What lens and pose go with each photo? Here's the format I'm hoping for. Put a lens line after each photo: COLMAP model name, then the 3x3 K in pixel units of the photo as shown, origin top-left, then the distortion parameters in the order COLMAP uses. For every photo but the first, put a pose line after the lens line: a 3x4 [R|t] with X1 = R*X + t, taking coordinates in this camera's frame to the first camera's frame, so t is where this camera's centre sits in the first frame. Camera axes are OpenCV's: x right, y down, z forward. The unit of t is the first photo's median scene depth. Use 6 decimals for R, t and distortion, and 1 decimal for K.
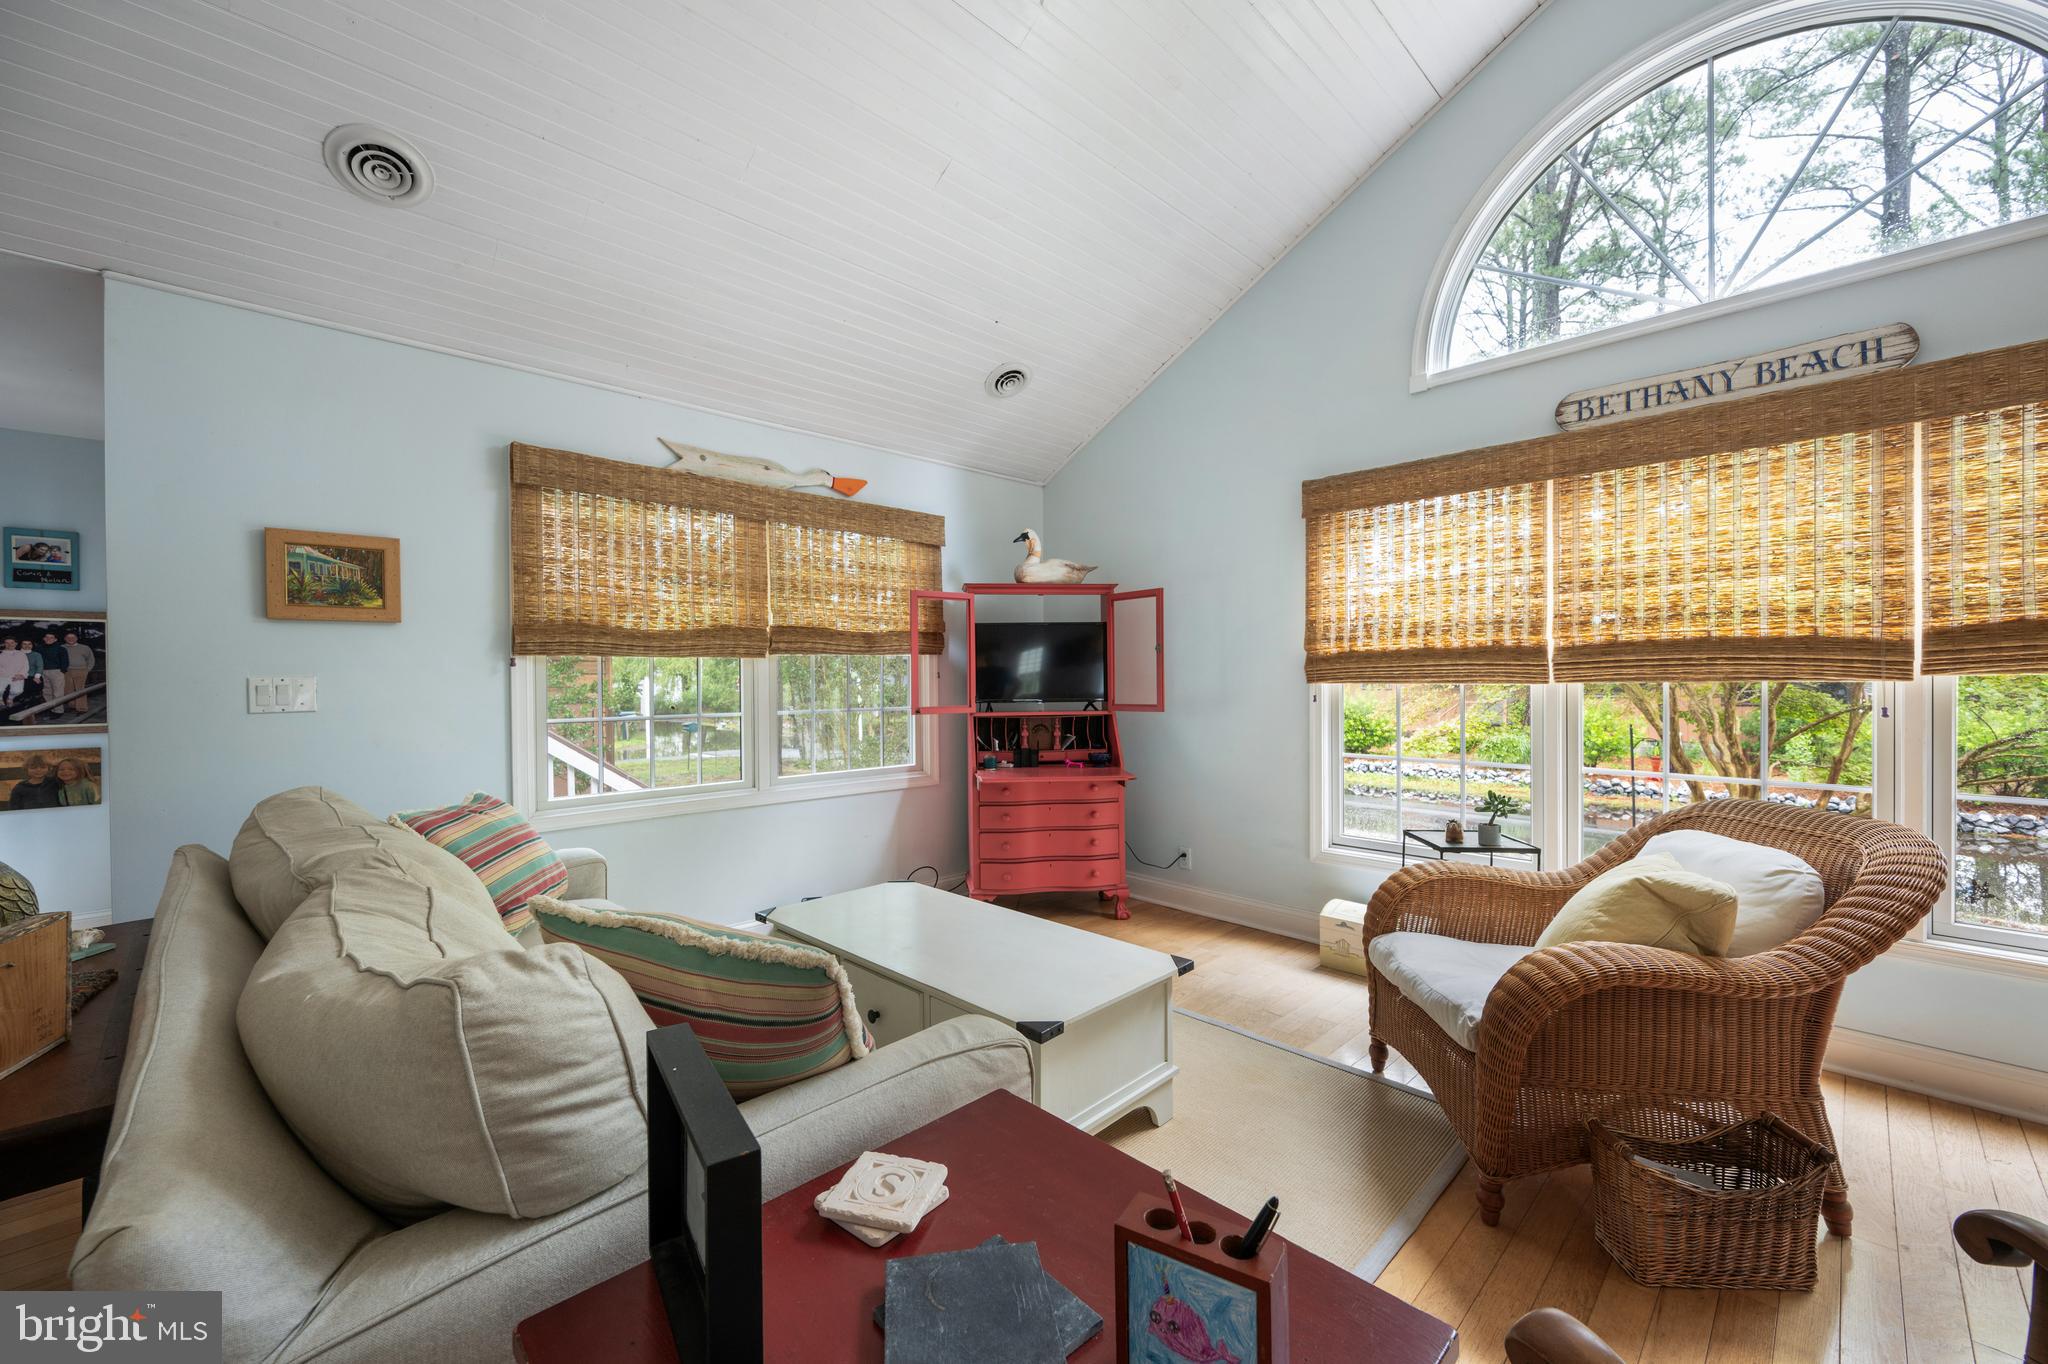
lens RADIAL K [[794.7, 0, 1018.9], [0, 794.7, 682.4], [0, 0, 1]] dist [-0.006514, 0.000109]
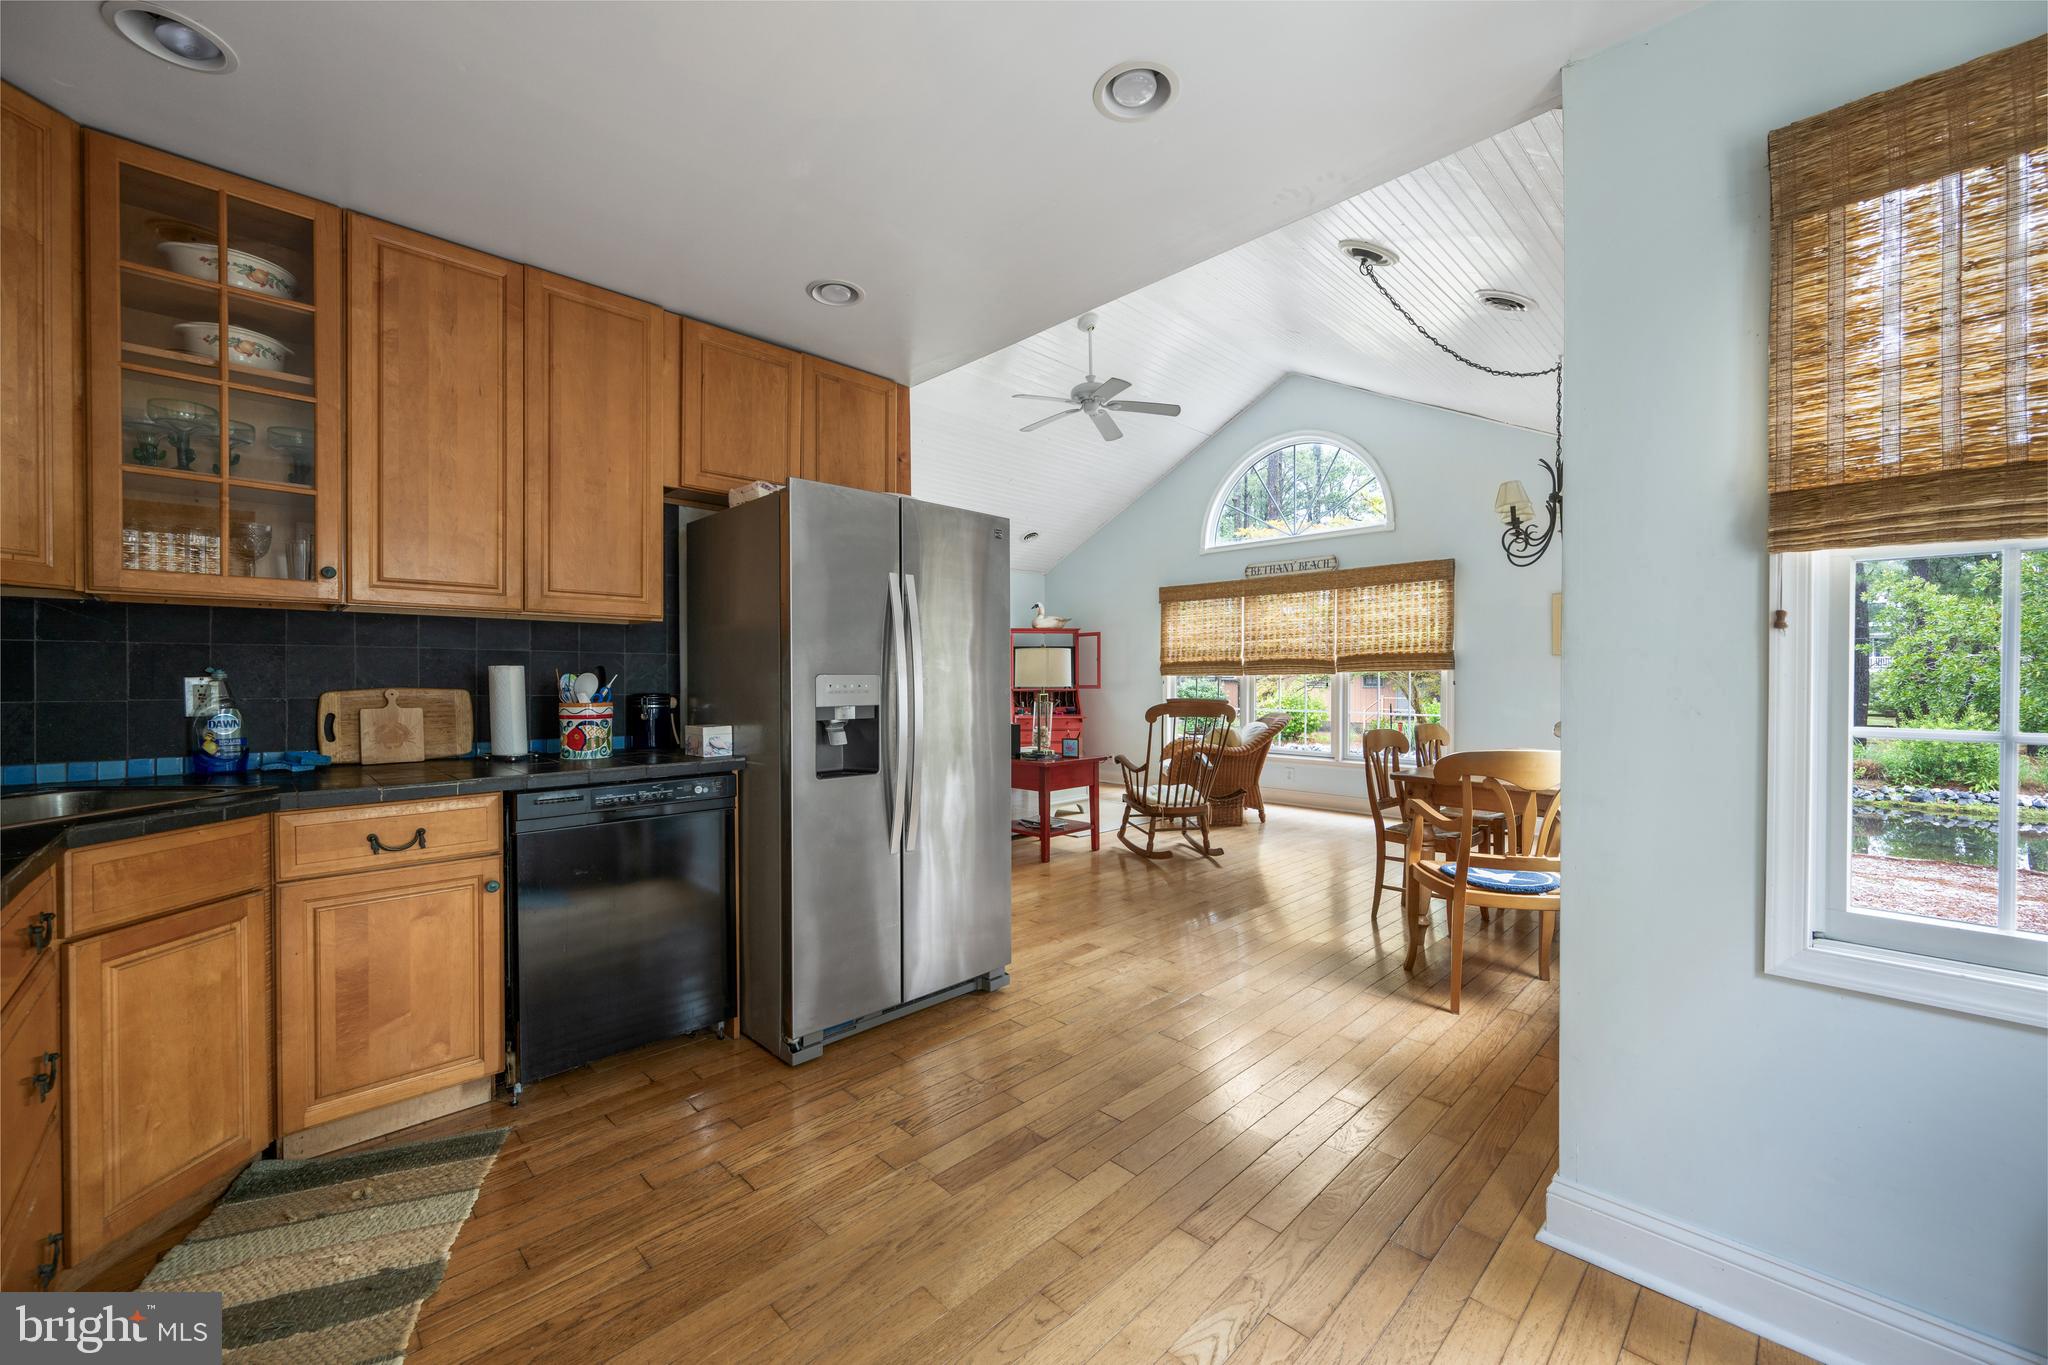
lens RADIAL K [[794.7, 0, 1018.9], [0, 794.7, 682.9], [0, 0, 1]] dist [-0.006514, 0.000109]
pose [[0.999878, 0.006266, 0.014274, -0.087470], [-0.006259, 0.999980, -0.000517, 0.028482], [-0.014277, 0.000428, 0.999898, -1.411999]]
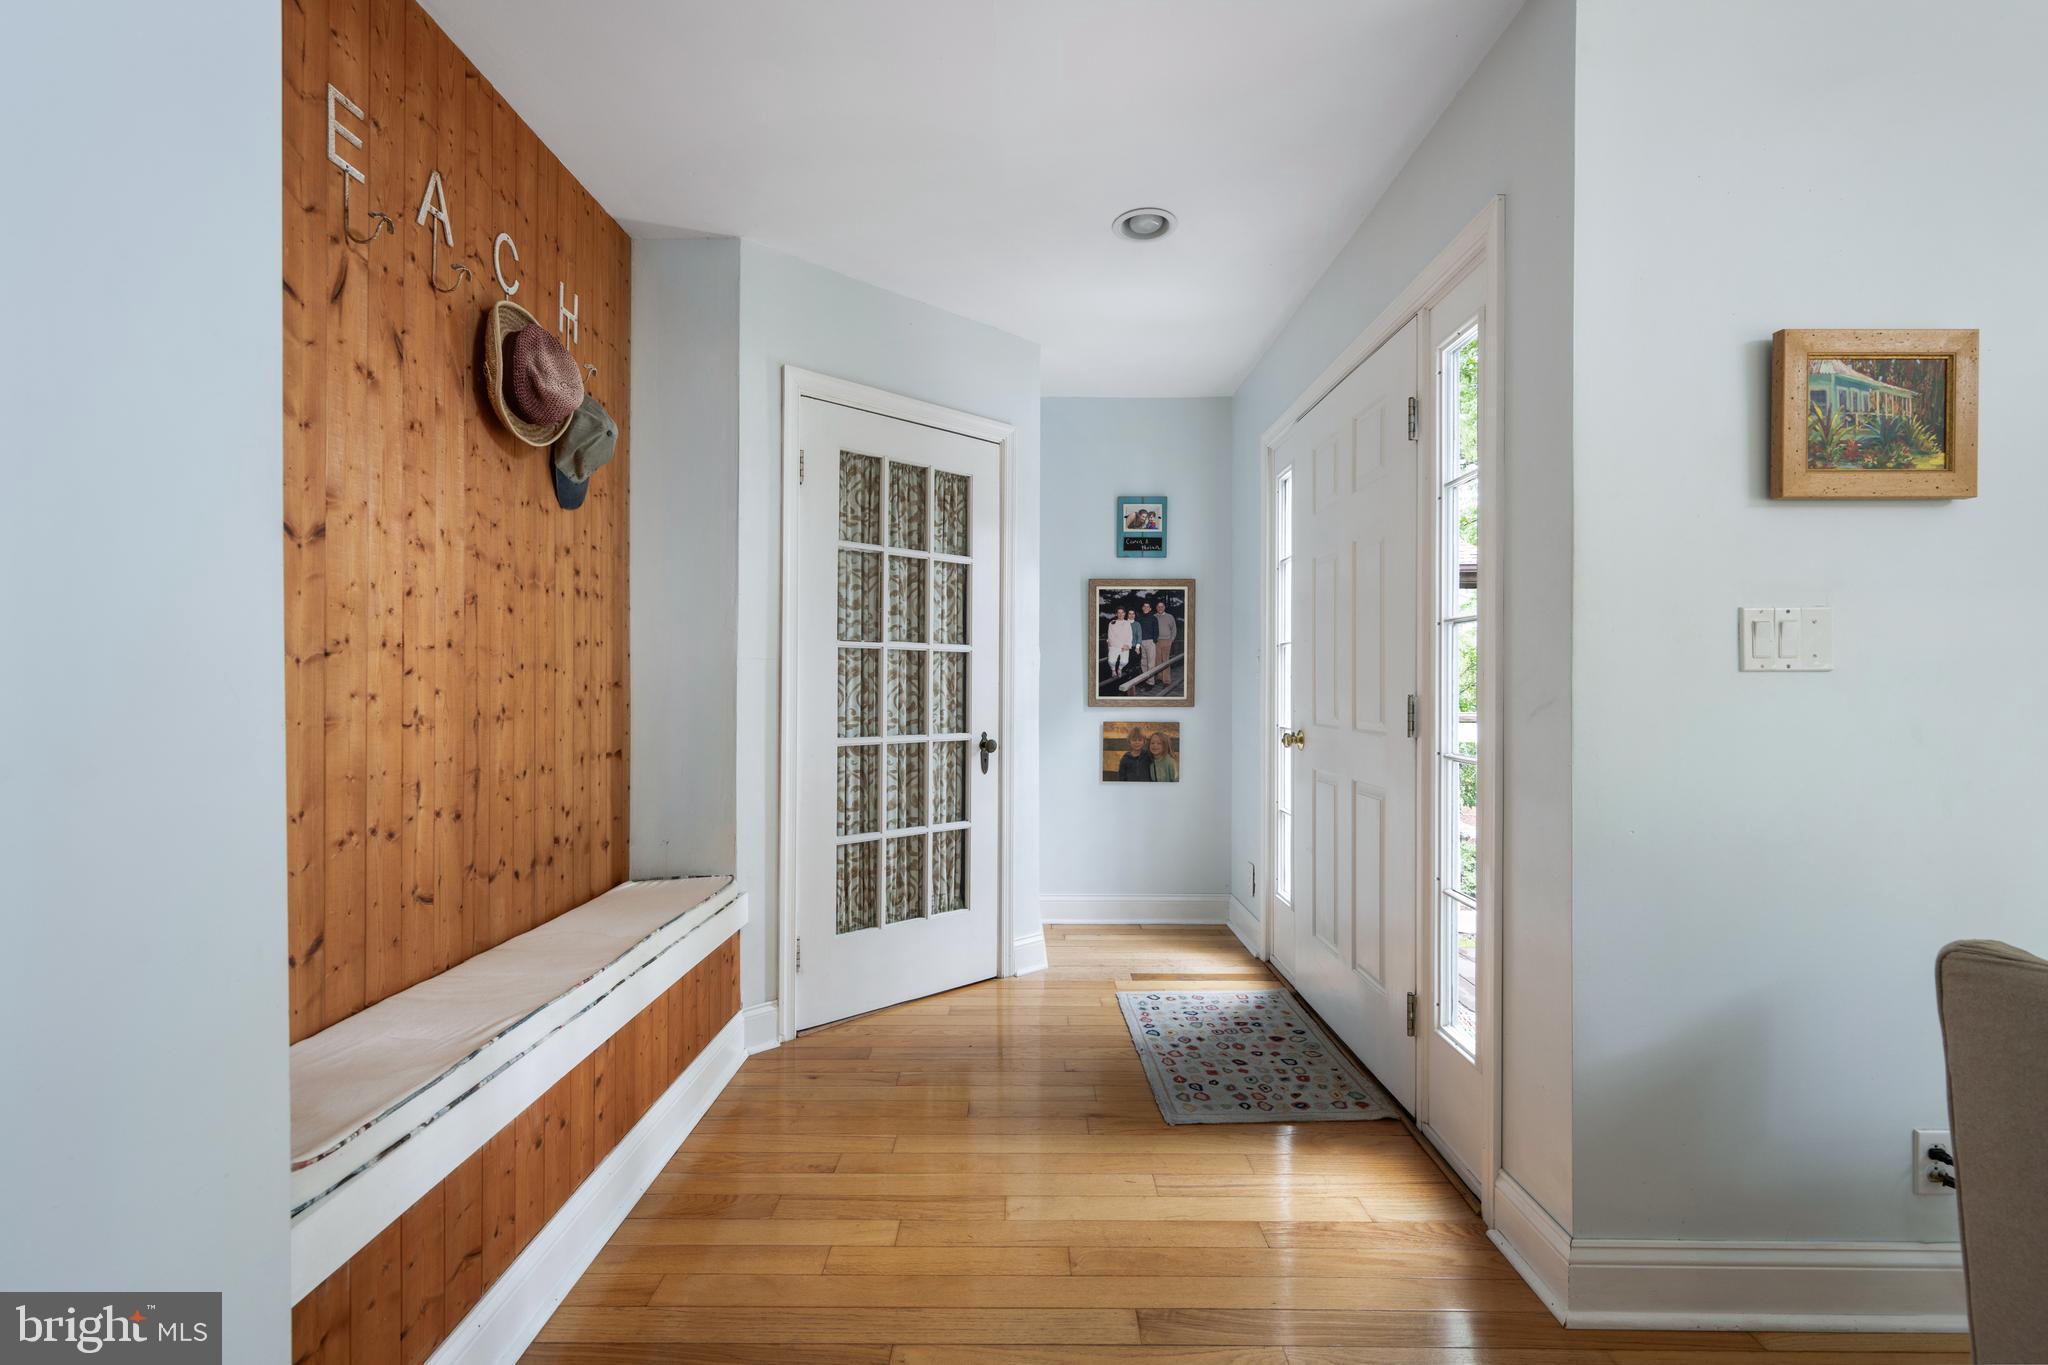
lens RADIAL K [[847.0, 0, 1024.0], [0, 847.0, 682.5], [0, 0, 1]] dist [0.000387, -0.000472]
pose [[0.717917, 0.012410, -0.696018, -0.714827], [-0.013845, 0.999898, 0.003548, 0.040735], [0.695991, 0.007089, 0.718015, 0.168494]]
